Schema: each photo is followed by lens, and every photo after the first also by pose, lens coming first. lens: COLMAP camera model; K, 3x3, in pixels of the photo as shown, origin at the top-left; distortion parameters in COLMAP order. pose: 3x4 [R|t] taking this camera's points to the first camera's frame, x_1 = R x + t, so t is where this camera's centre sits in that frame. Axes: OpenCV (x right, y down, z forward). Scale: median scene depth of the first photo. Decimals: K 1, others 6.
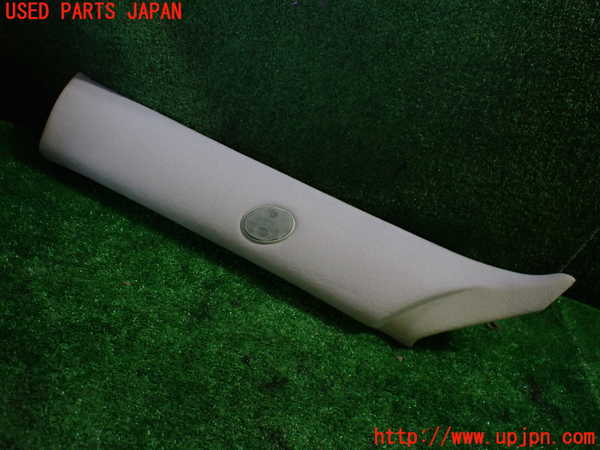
lens RADIAL K [[526.5, 0, 300.0], [0, 526.5, 242.5], [0, 0, 1]] dist [-0.004988, -0.000839]
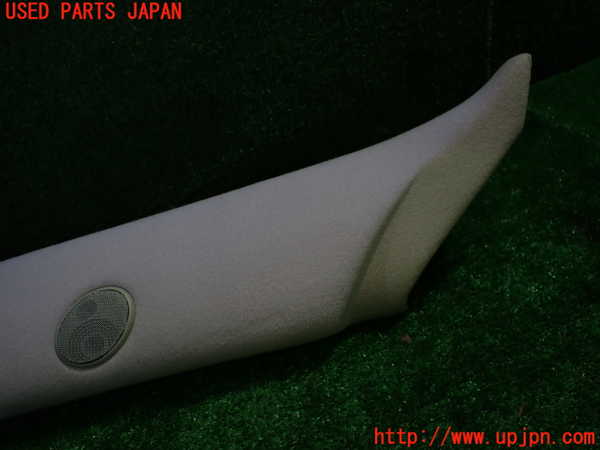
lens RADIAL K [[535.5, 0, 300.0], [0, 535.5, 225.0], [0, 0, 1]] dist [-0.002177, -0.001470]
pose [[0.734442, -0.674737, 0.072966, 0.141751], [0.673203, 0.737923, 0.047621, 0.007967], [-0.085975, 0.014146, 0.996197, 0.382569]]
